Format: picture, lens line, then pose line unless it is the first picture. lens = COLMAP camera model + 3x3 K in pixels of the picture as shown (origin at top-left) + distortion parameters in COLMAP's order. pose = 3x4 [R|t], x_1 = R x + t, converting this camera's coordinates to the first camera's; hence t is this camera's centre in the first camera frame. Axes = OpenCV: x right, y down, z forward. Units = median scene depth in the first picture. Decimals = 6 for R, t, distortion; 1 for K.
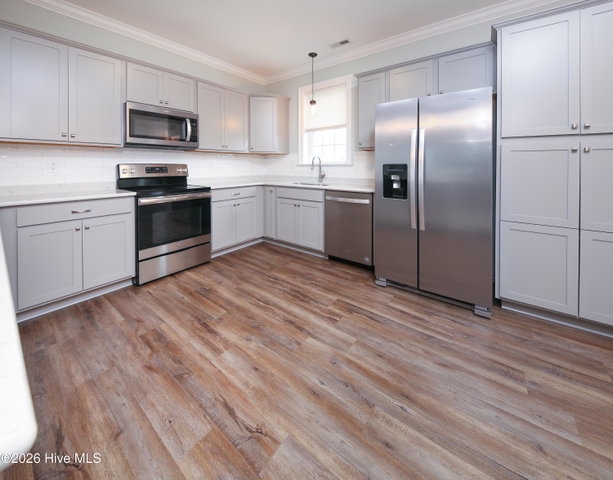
lens RADIAL K [[246.2, 0, 307.3], [0, 246.2, 164.7], [0, 0, 1]] dist [0.001501, 0.000037]
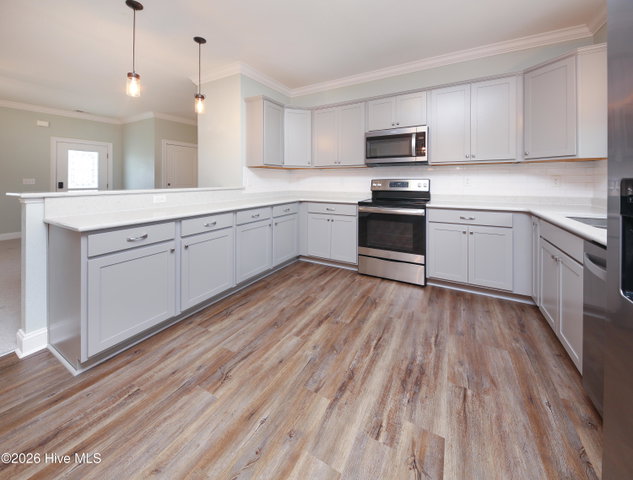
lens RADIAL K [[241.6, 0, 316.5], [0, 241.6, 182.6], [0, 0, 1]] dist [0.000105, -0.000212]
pose [[0.123576, 0.012928, -0.992251, 0.751412], [0.008026, 0.999869, 0.014027, -0.009779], [0.992303, -0.009698, 0.123456, 0.855076]]
